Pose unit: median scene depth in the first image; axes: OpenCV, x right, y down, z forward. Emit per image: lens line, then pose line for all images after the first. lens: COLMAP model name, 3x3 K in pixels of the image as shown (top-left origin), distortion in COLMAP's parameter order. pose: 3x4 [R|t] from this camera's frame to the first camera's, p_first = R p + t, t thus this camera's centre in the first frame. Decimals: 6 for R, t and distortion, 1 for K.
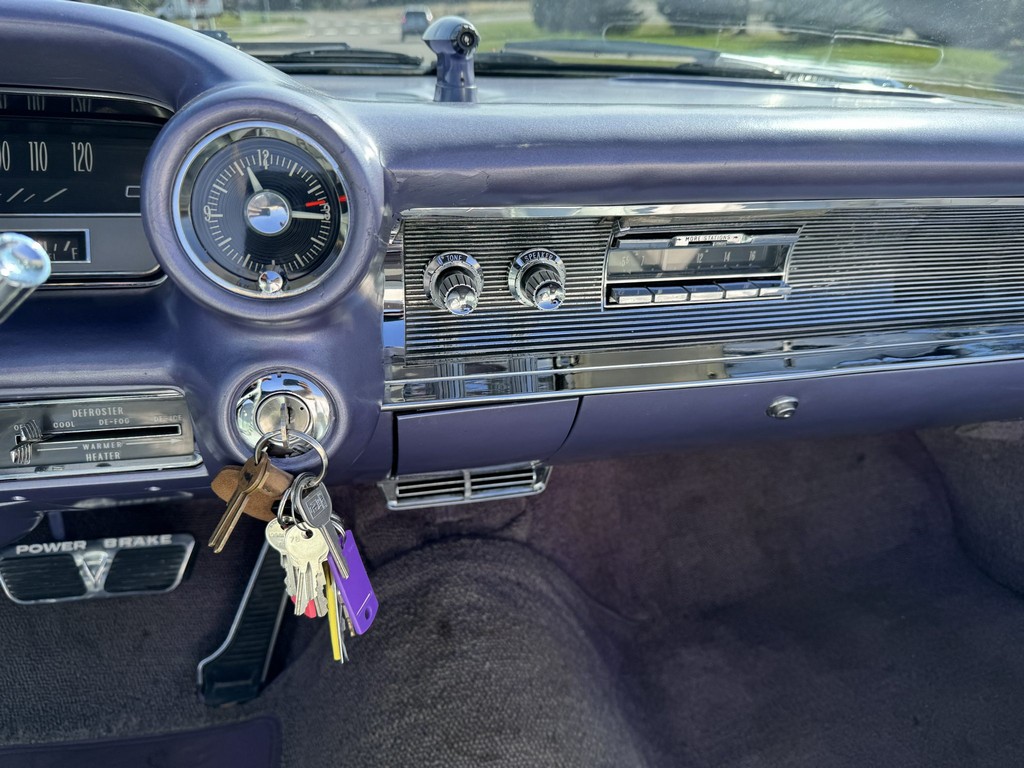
lens RADIAL K [[740.2, 0, 513.1], [0, 740.2, 385.3], [0, 0, 1]] dist [-0.001004, -0.010518]
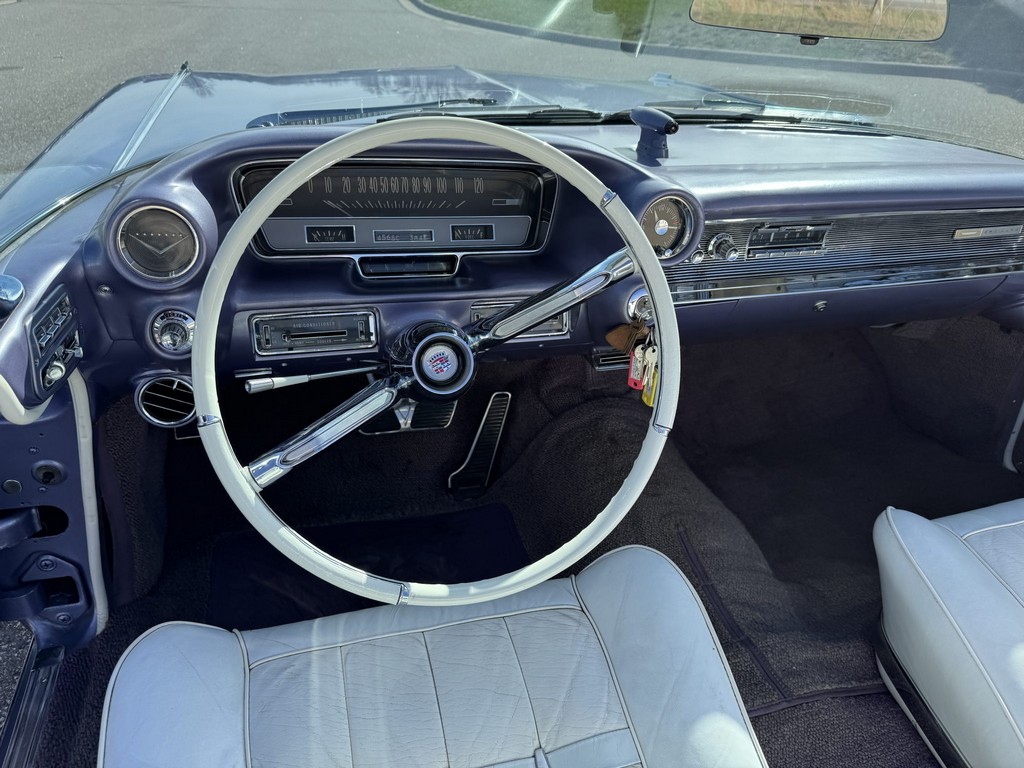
lens RADIAL K [[712.9, 0, 512.9], [0, 712.9, 378.9], [0, 0, 1]] dist [0.060355, -0.105898]
pose [[0.997717, -0.016159, 0.065569, -0.416679], [0.011814, 0.997742, 0.066115, 0.058302], [-0.066489, -0.065190, 0.995655, -0.645195]]
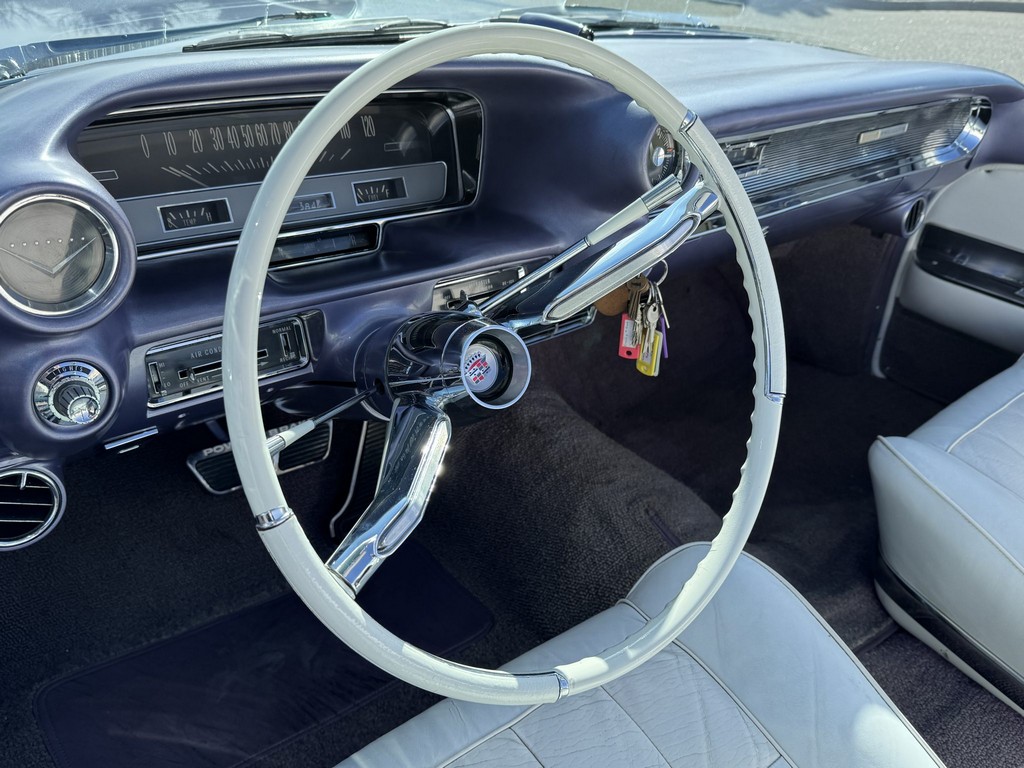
lens RADIAL K [[846.9, 0, 511.0], [0, 846.9, 386.7], [0, 0, 1]] dist [0.078188, -0.172527]
pose [[0.890291, -0.203554, 0.407366, -0.750714], [0.163852, 0.977815, 0.130501, 0.016228], [-0.424892, -0.049436, 0.903893, -0.457959]]
